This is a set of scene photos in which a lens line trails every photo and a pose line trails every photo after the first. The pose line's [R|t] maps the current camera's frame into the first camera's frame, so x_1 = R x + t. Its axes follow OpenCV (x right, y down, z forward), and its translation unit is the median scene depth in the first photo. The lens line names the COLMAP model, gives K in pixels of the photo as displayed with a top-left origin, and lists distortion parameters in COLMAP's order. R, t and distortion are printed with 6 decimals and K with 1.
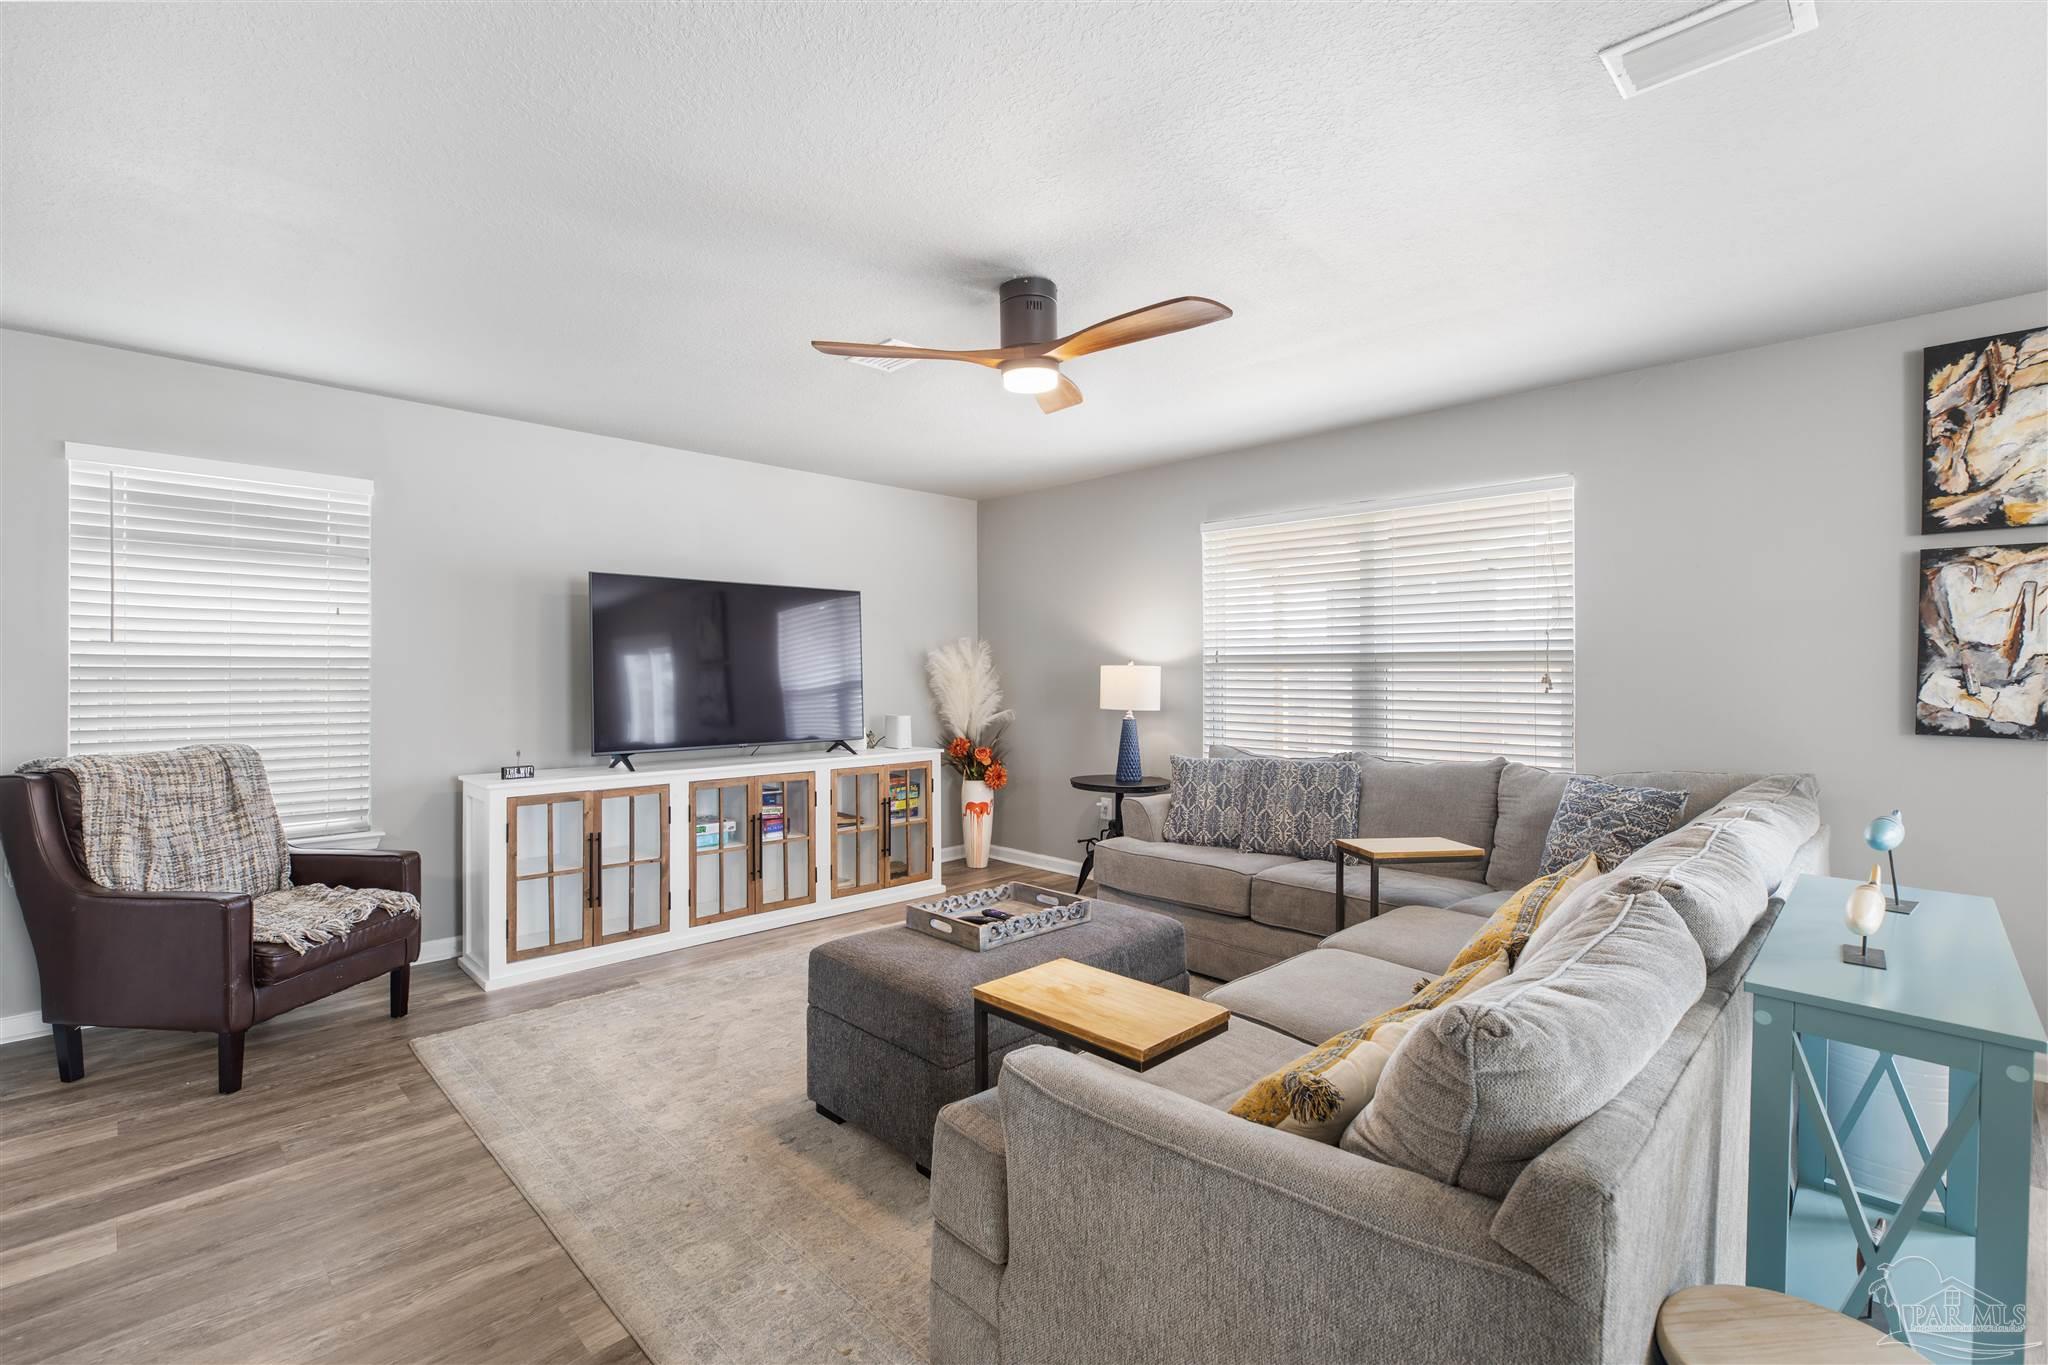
lens RADIAL K [[913.2, 0, 1021.7], [0, 913.2, 675.4], [0, 0, 1]] dist [0.002027, 0.000063]
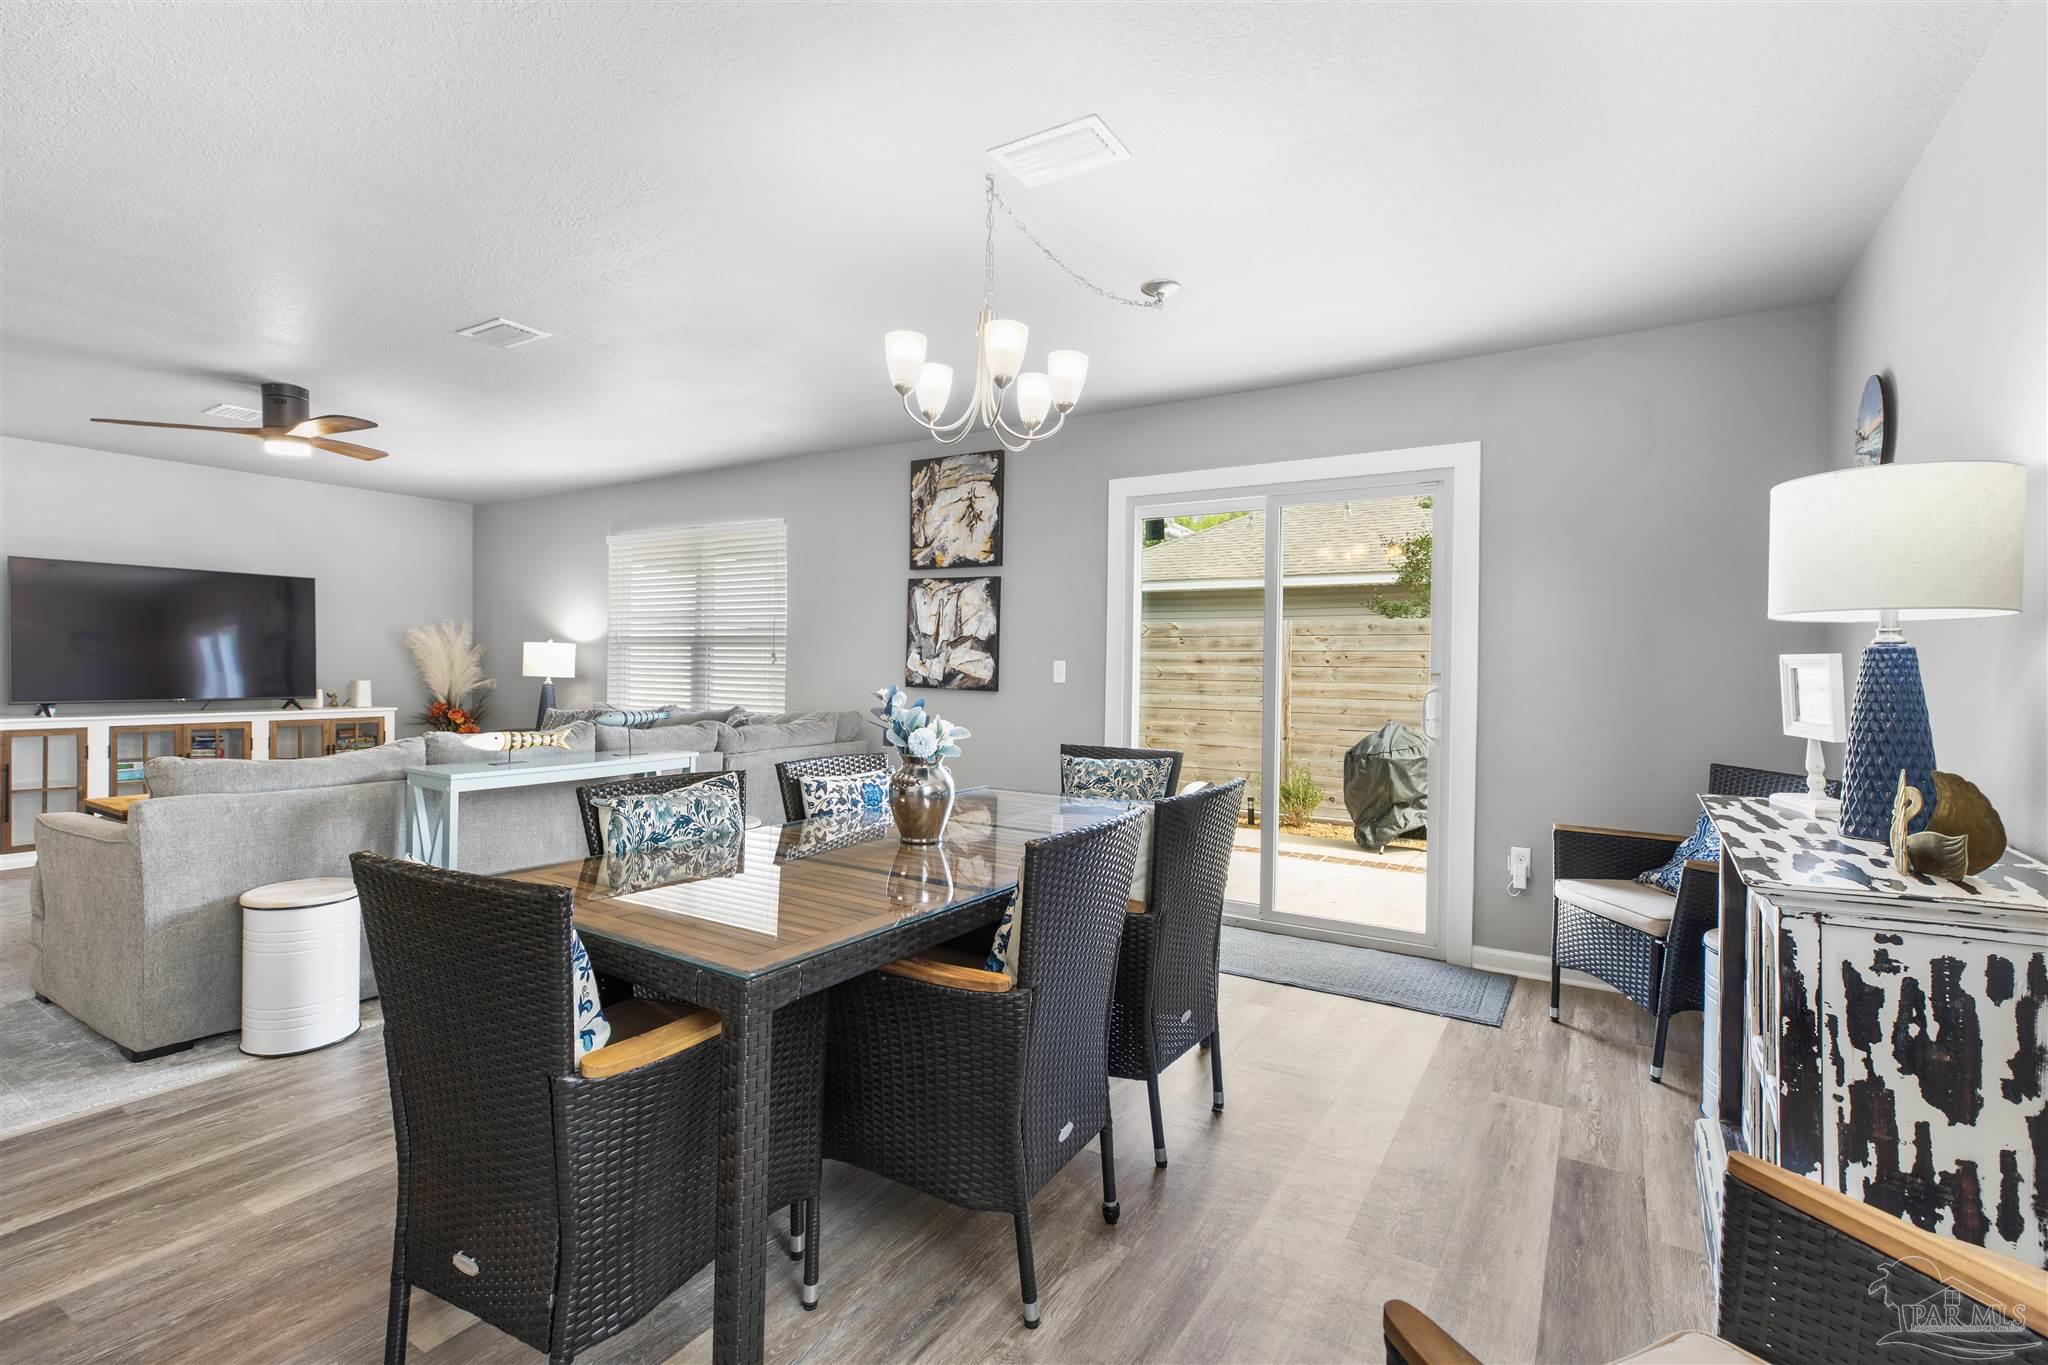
lens RADIAL K [[932.1, 0, 1011.5], [0, 932.1, 661.6], [0, 0, 1]] dist [0.004634, 0.000067]
pose [[0.974991, 0.015359, 0.221711, 0.810583], [-0.014184, 0.999876, -0.006891, 0.027455], [-0.221790, 0.003574, 0.975088, -0.762329]]
